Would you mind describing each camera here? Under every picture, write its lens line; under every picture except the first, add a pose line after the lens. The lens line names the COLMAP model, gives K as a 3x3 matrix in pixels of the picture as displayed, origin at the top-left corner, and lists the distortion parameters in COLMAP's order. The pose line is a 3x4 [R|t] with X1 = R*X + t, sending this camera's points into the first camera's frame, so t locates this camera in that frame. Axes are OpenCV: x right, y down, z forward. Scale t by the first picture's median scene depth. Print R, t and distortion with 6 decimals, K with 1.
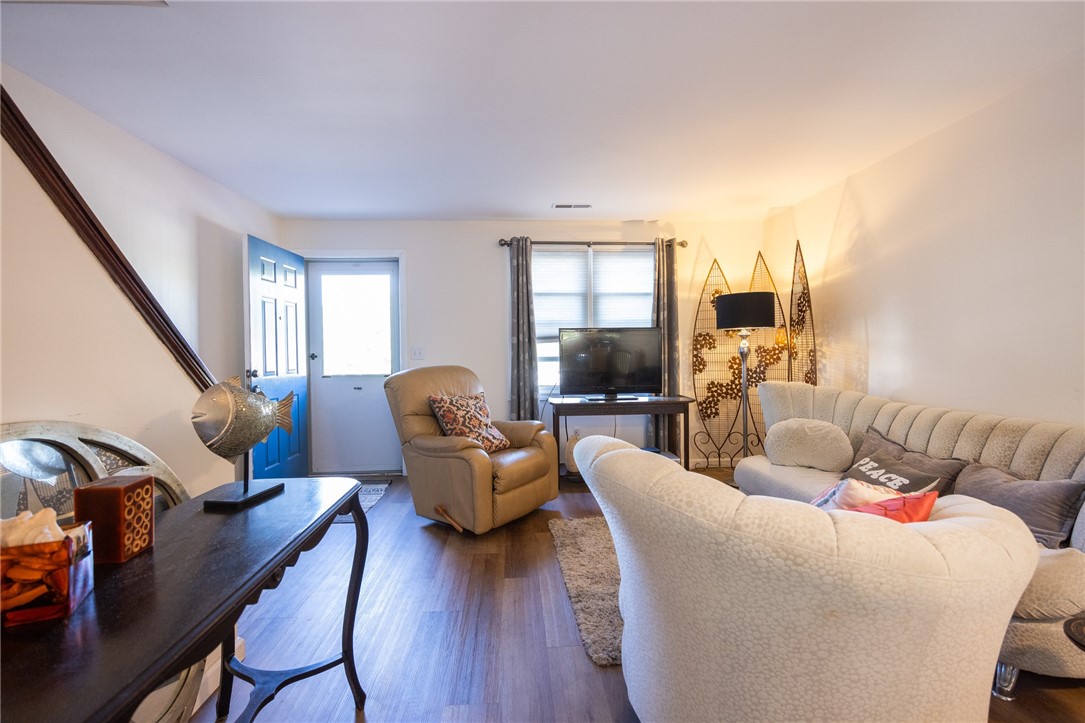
lens RADIAL K [[497.8, 0, 544.8], [0, 497.8, 359.5], [0, 0, 1]] dist [-0.000525, -0.000001]
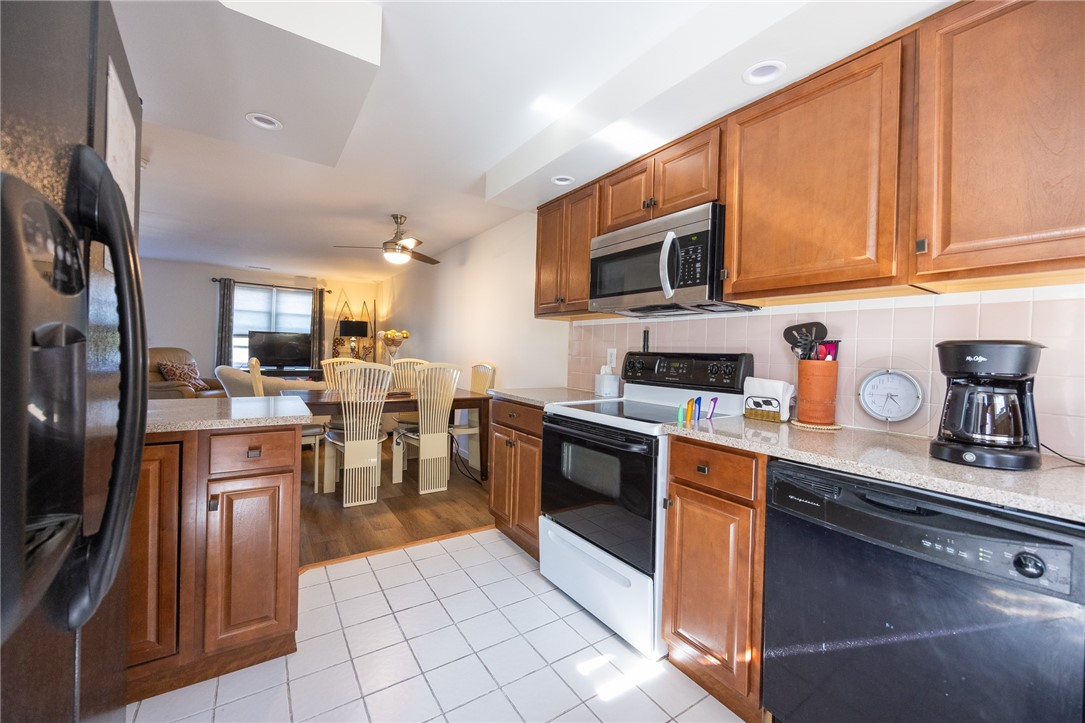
lens RADIAL K [[423.5, 0, 536.1], [0, 423.5, 361.4], [0, 0, 1]] dist [-0.001447, -0.000009]
pose [[0.872062, 0.036911, 0.488002, 0.189528], [-0.043172, 0.999066, 0.001583, 0.004062], [-0.487488, -0.022448, 0.872841, -0.880899]]
